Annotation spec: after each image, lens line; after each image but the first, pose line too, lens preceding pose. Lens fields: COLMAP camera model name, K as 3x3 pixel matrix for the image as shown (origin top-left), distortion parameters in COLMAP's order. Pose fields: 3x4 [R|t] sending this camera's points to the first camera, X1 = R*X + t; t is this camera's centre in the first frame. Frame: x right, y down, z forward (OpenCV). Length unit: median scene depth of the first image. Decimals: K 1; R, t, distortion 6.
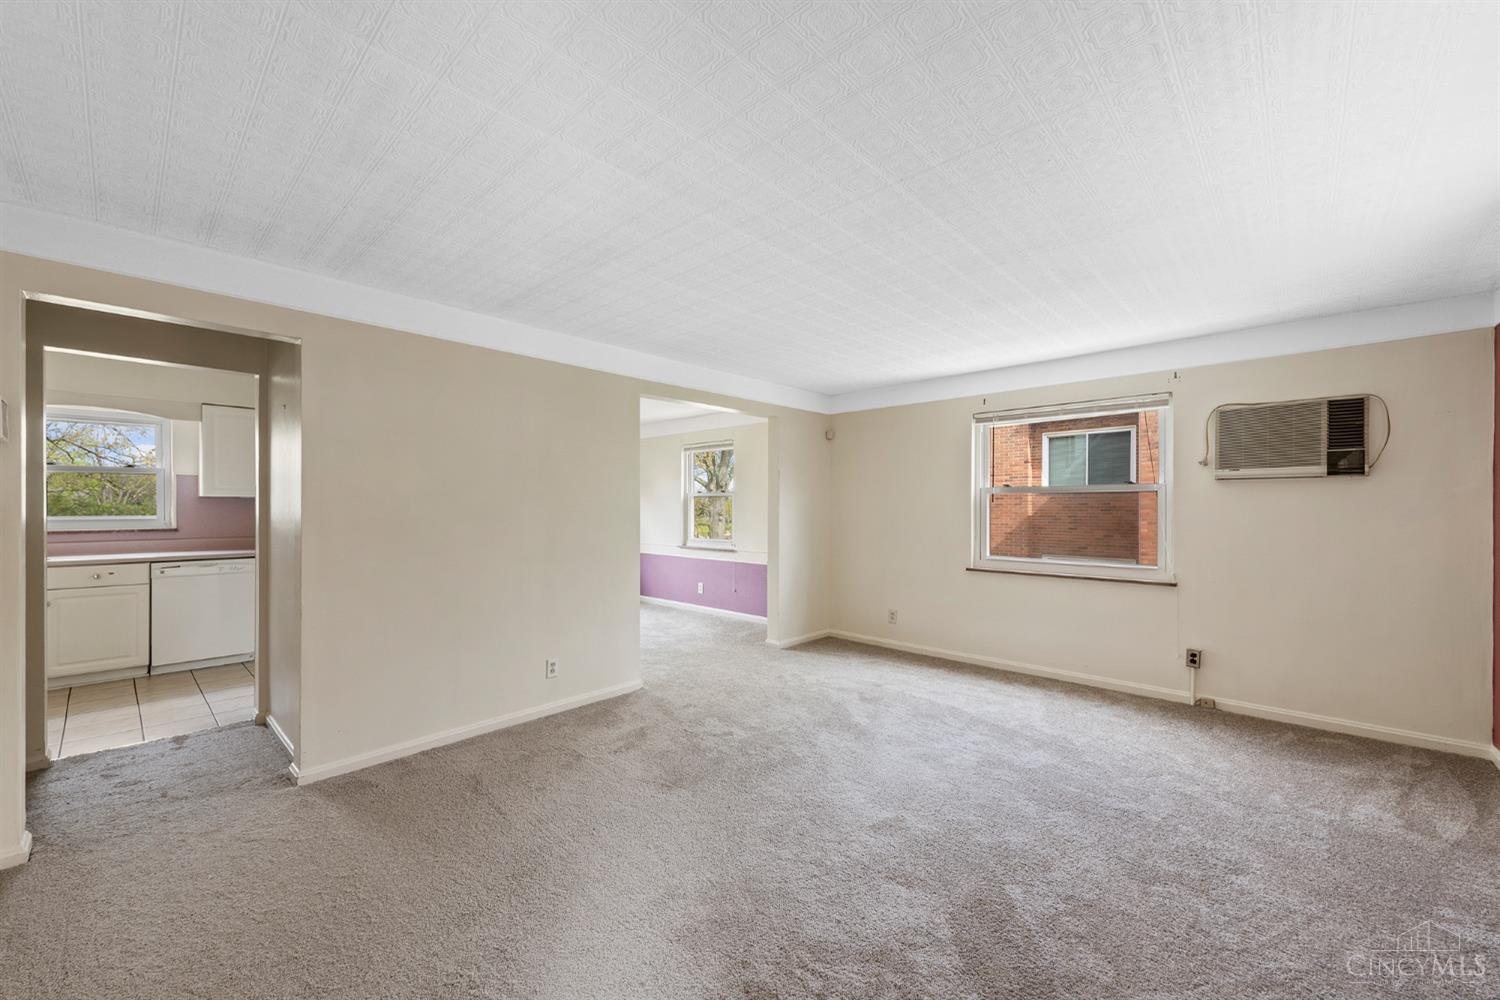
lens RADIAL K [[590.7, 0, 743.2], [0, 590.7, 506.9], [0, 0, 1]] dist [0.000105, -0.000119]
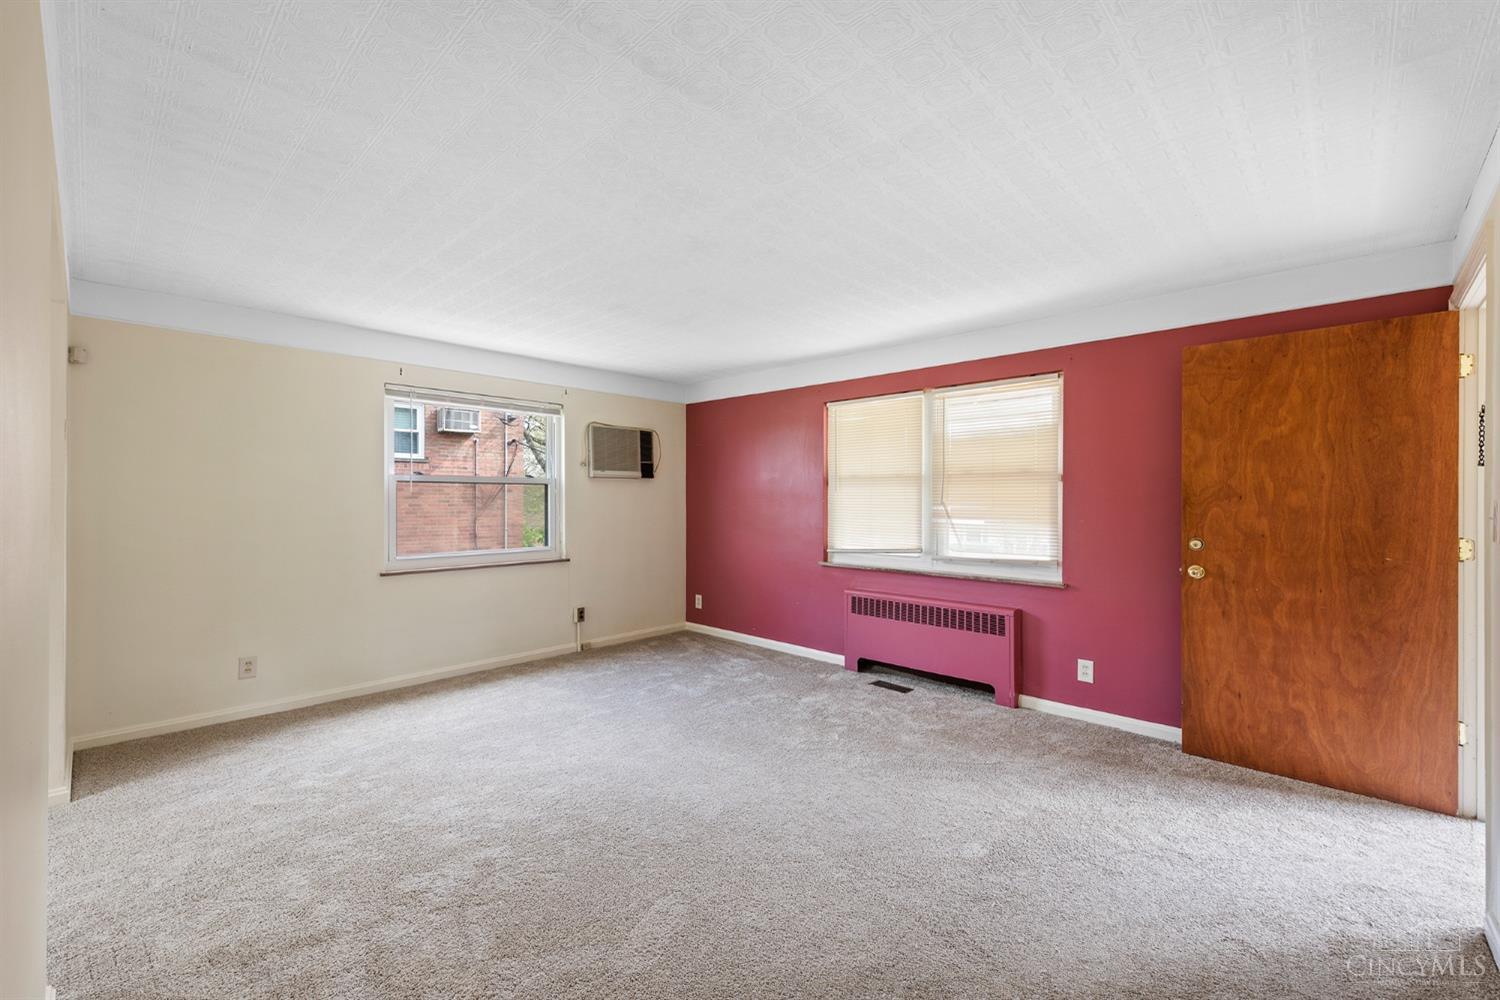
lens RADIAL K [[622.1, 0, 747.1], [0, 622.1, 496.9], [0, 0, 1]] dist [0.000951, -0.000448]
pose [[-0.005148, 0.003612, 0.999980, -0.603551], [-0.000421, 0.999993, -0.003614, 0.003275], [-0.999987, -0.000440, -0.005146, 0.650405]]
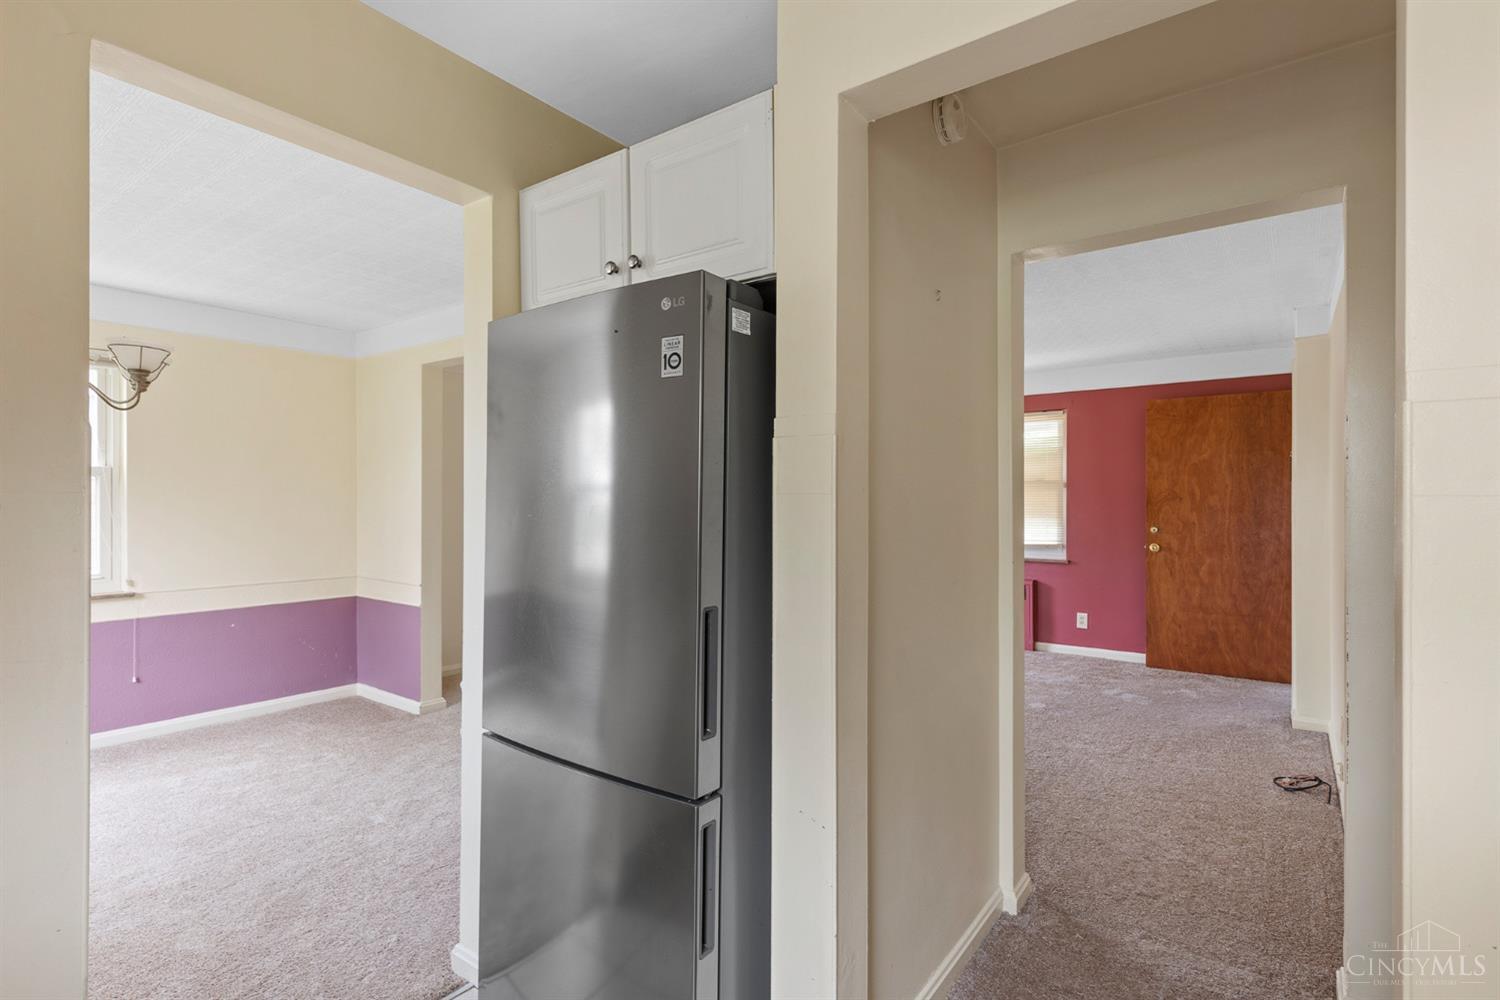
lens RADIAL K [[734.6, 0, 749.6], [0, 734.6, 498.6], [0, 0, 1]] dist [0.002530, 0.000331]
pose [[-0.138824, 0.001360, 0.990316, -1.068652], [0.002153, 0.999997, -0.001072, 0.000016], [-0.990315, 0.001983, -0.138826, 1.012229]]
